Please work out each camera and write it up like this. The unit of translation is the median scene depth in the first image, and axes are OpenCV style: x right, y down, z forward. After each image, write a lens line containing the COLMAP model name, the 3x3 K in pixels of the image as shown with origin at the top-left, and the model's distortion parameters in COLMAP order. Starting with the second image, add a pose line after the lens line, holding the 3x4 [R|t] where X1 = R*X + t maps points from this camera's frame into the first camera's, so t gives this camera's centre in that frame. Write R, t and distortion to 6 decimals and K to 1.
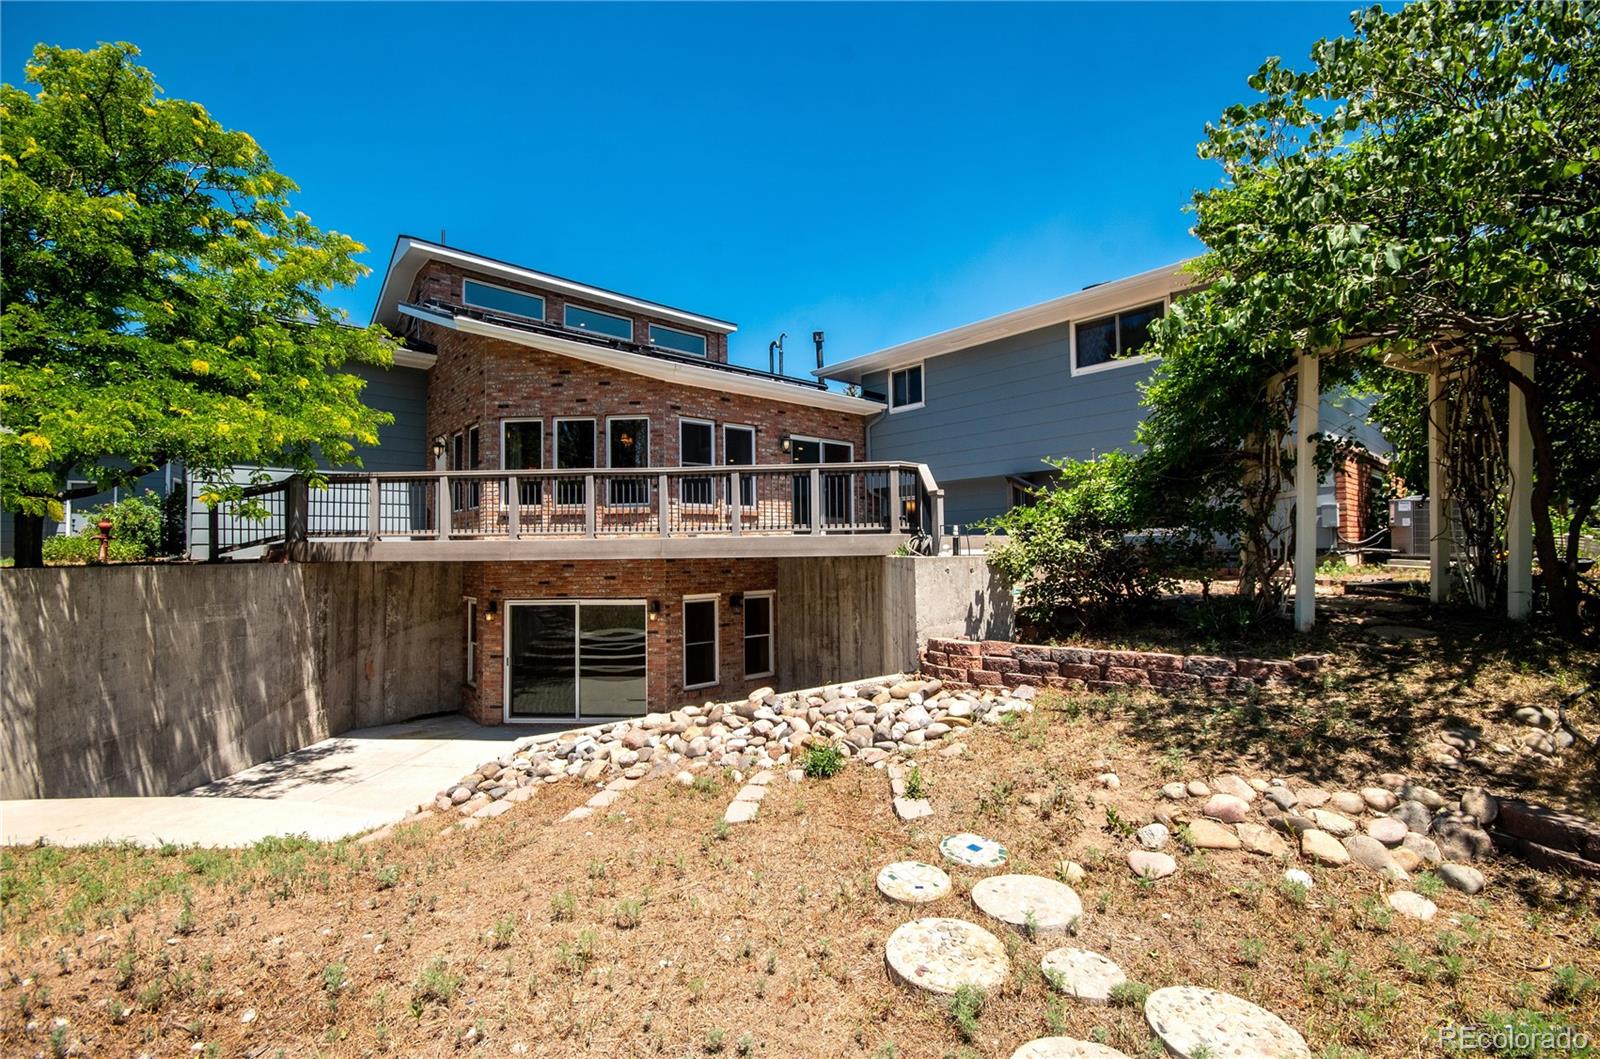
lens RADIAL K [[714.7, 0, 798.2], [0, 714.7, 526.0], [0, 0, 1]] dist [-0.024511, -0.002033]
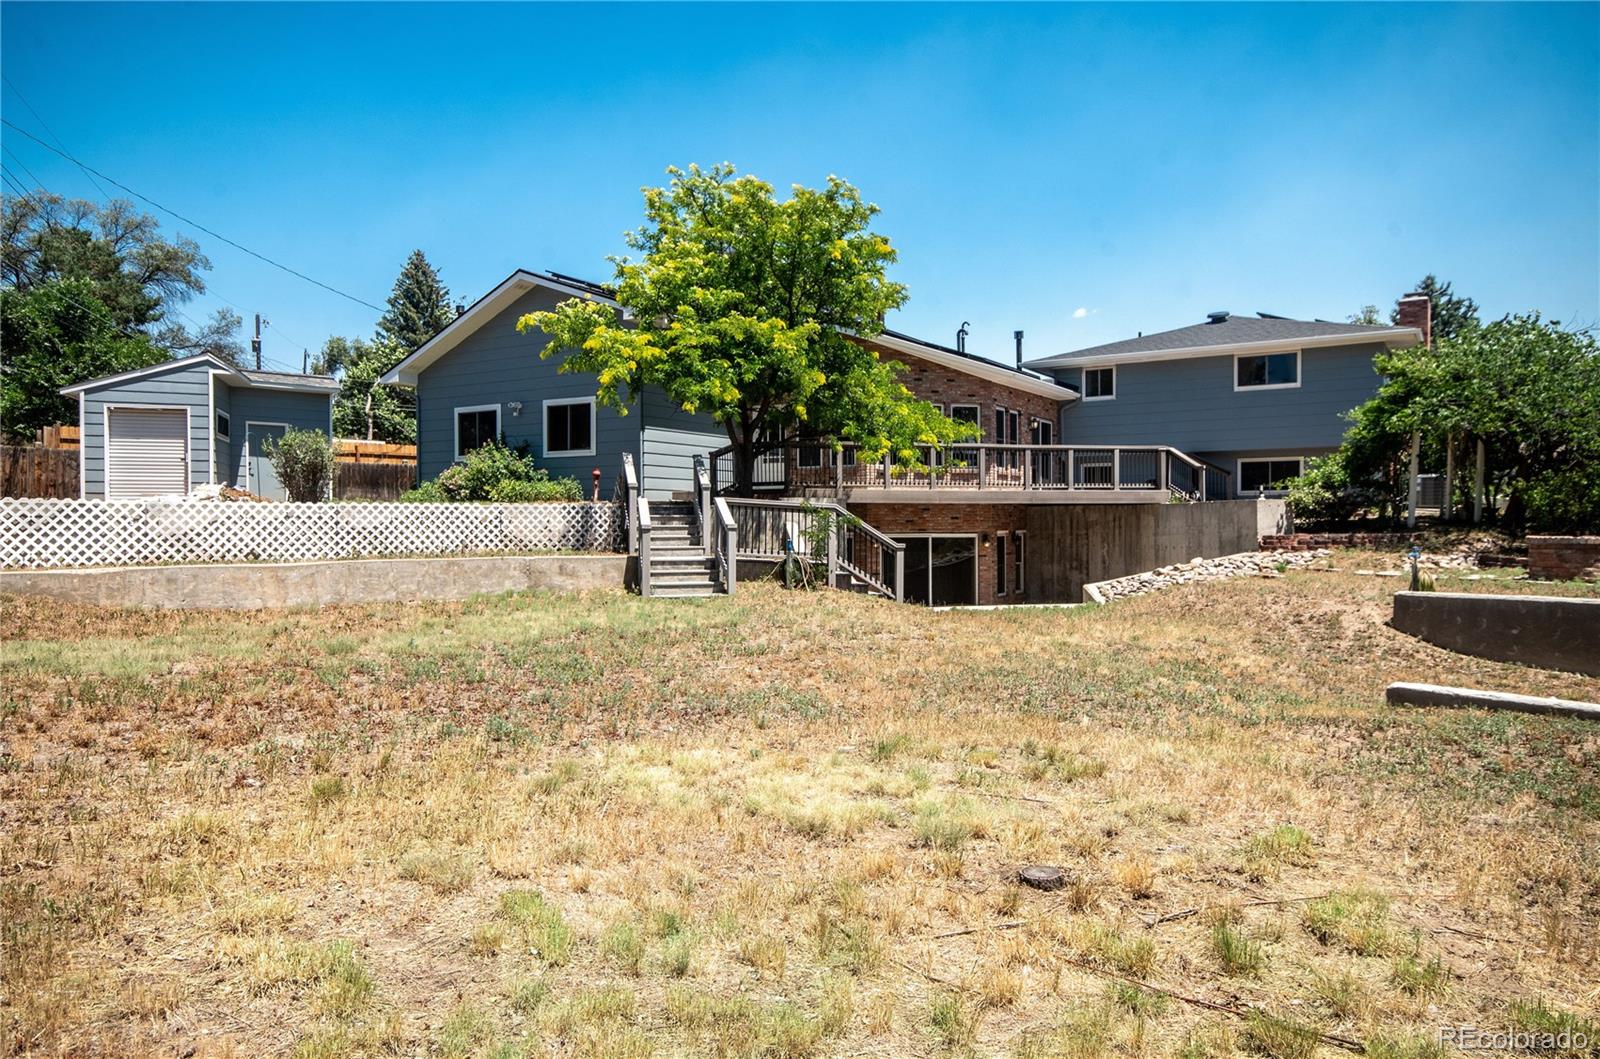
lens RADIAL K [[1114.3, 0, 801.1], [0, 1114.3, 534.0], [0, 0, 1]] dist [-0.006125, -0.002897]
pose [[0.956467, 0.005318, 0.291791, -1.210817], [-0.018292, 0.998960, 0.041754, 0.017494], [-0.291266, -0.045274, 0.955570, -1.049166]]
